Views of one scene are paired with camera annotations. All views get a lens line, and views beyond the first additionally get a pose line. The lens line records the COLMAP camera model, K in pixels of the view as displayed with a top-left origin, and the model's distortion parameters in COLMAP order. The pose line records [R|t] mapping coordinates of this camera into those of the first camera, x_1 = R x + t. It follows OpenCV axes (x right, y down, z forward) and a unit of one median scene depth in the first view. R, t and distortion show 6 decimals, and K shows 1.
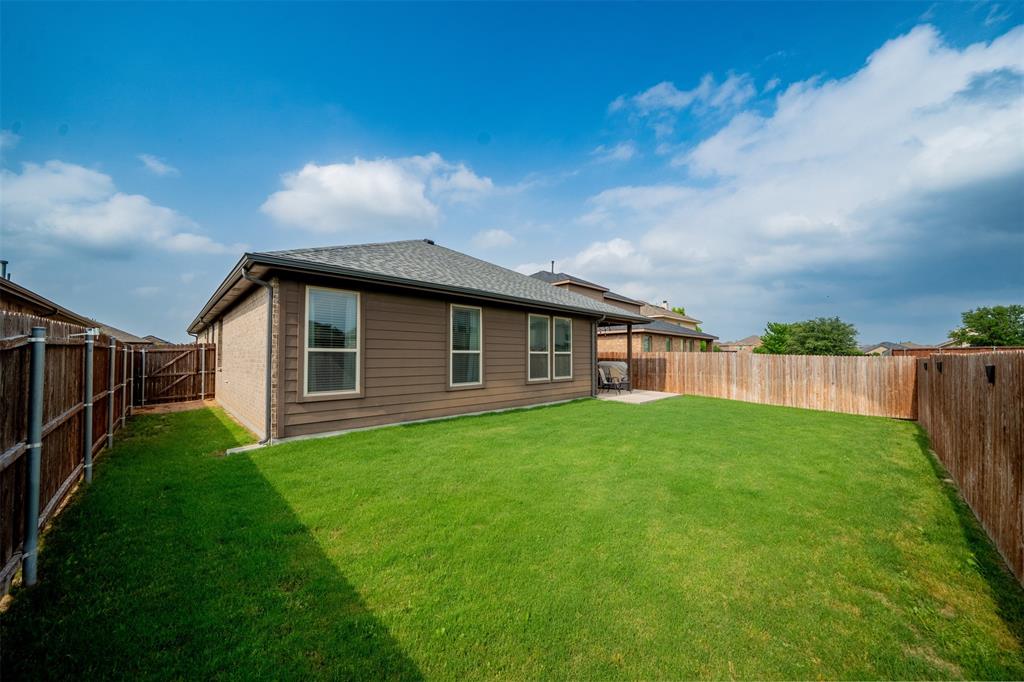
lens RADIAL K [[345.6, 0, 521.6], [0, 345.6, 349.0], [0, 0, 1]] dist [-0.013860, -0.000096]
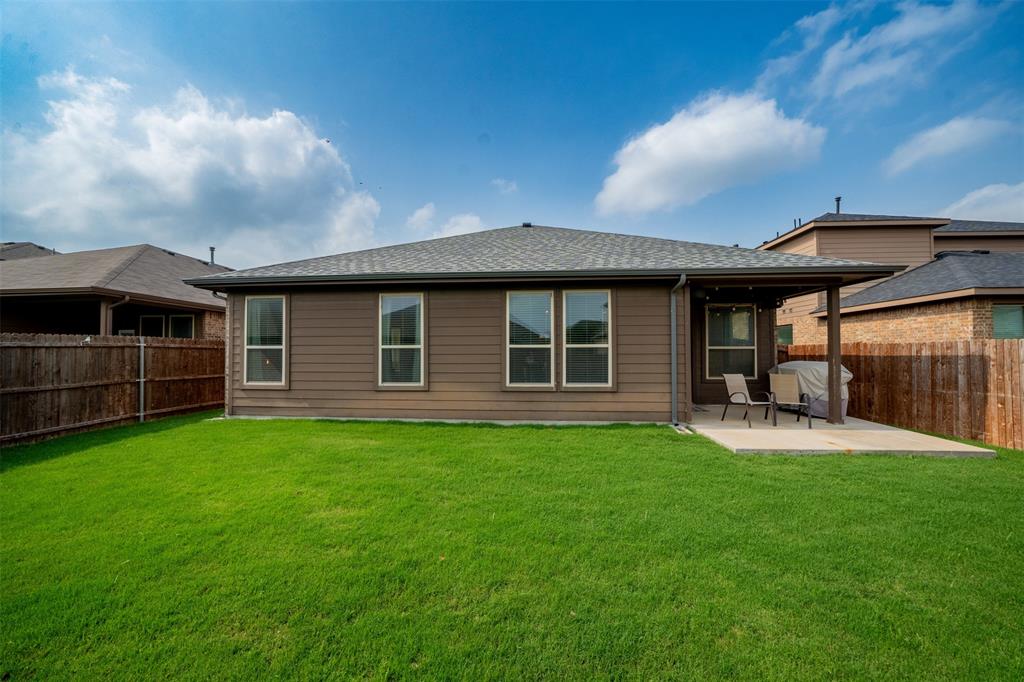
lens RADIAL K [[345.6, 0, 514.5], [0, 345.6, 346.3], [0, 0, 1]] dist [-0.013860, -0.000096]
pose [[0.662405, -0.014204, -0.749011, 0.521589], [0.018483, 0.999826, -0.002615, 0.011423], [0.748918, -0.012112, 0.662552, 0.497733]]
